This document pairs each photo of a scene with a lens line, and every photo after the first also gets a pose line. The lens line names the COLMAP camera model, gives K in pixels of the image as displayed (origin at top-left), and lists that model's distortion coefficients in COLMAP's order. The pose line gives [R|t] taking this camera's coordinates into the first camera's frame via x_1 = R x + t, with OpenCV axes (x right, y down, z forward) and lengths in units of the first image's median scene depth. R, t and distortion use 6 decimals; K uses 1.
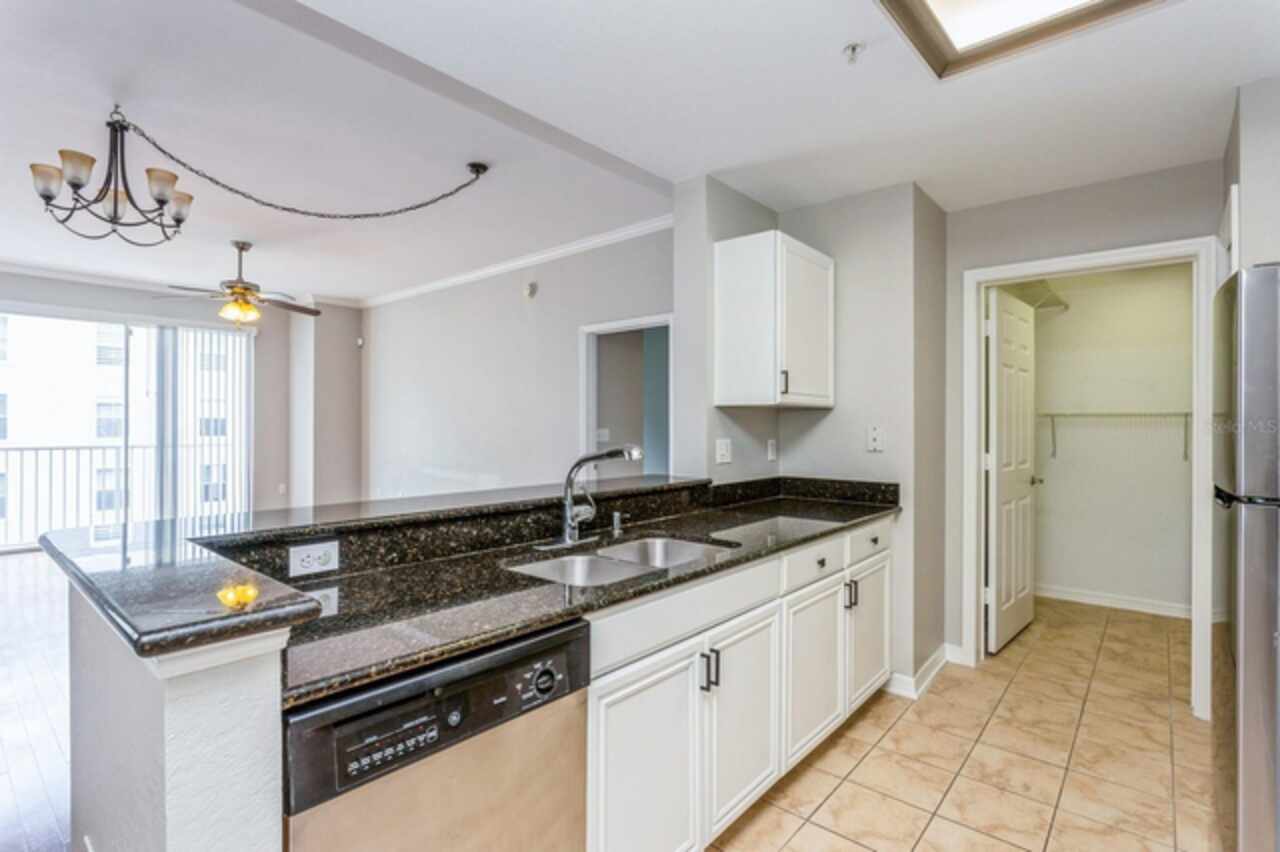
lens RADIAL K [[617.4, 0, 640.6], [0, 617.4, 421.6], [0, 0, 1]] dist [-0.017177, 0.007418]
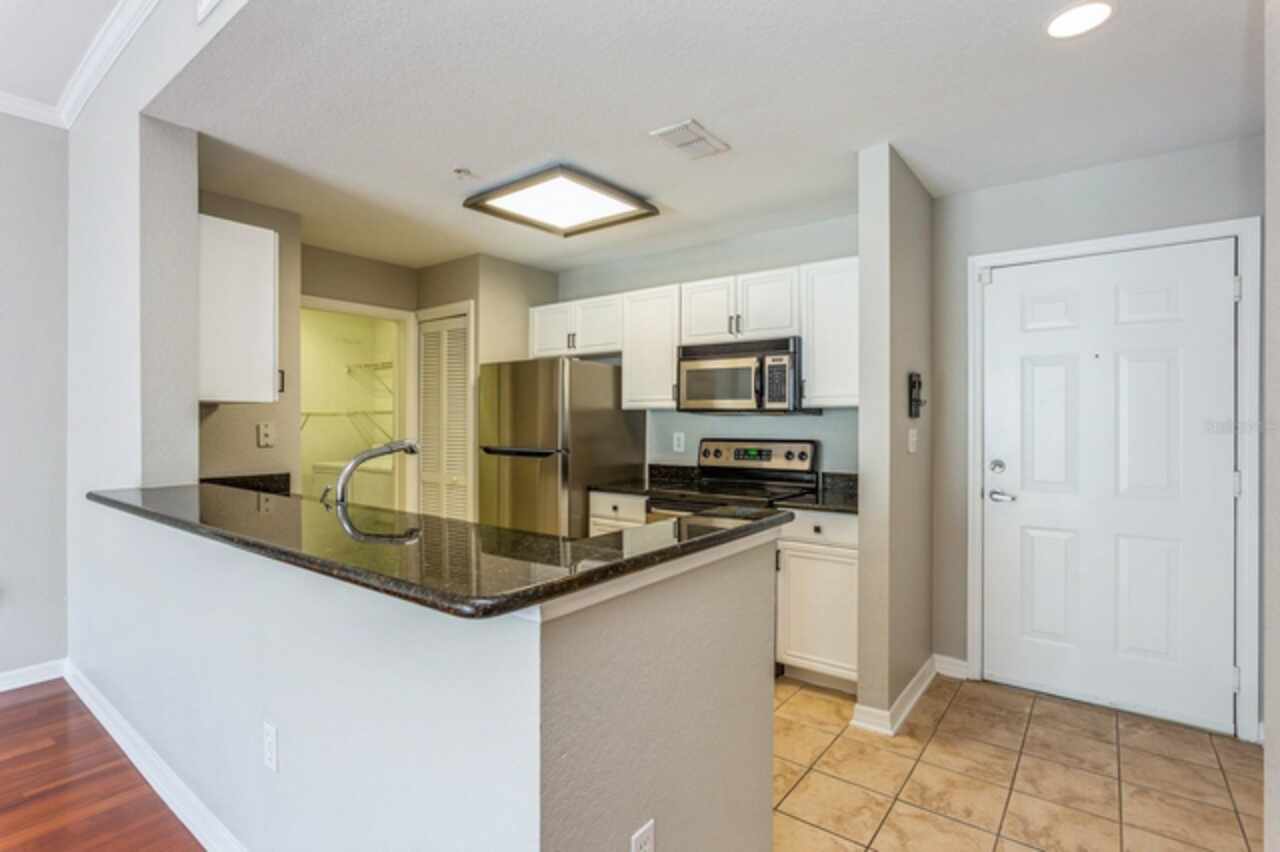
lens RADIAL K [[617.4, 0, 640.6], [0, 617.4, 421.6], [0, 0, 1]] dist [-0.017177, 0.007418]
pose [[-0.058459, -0.000849, 0.998289, -0.758357], [-0.002276, 0.999997, 0.000717, 0.002790], [-0.998287, -0.002230, -0.058461, 0.416443]]
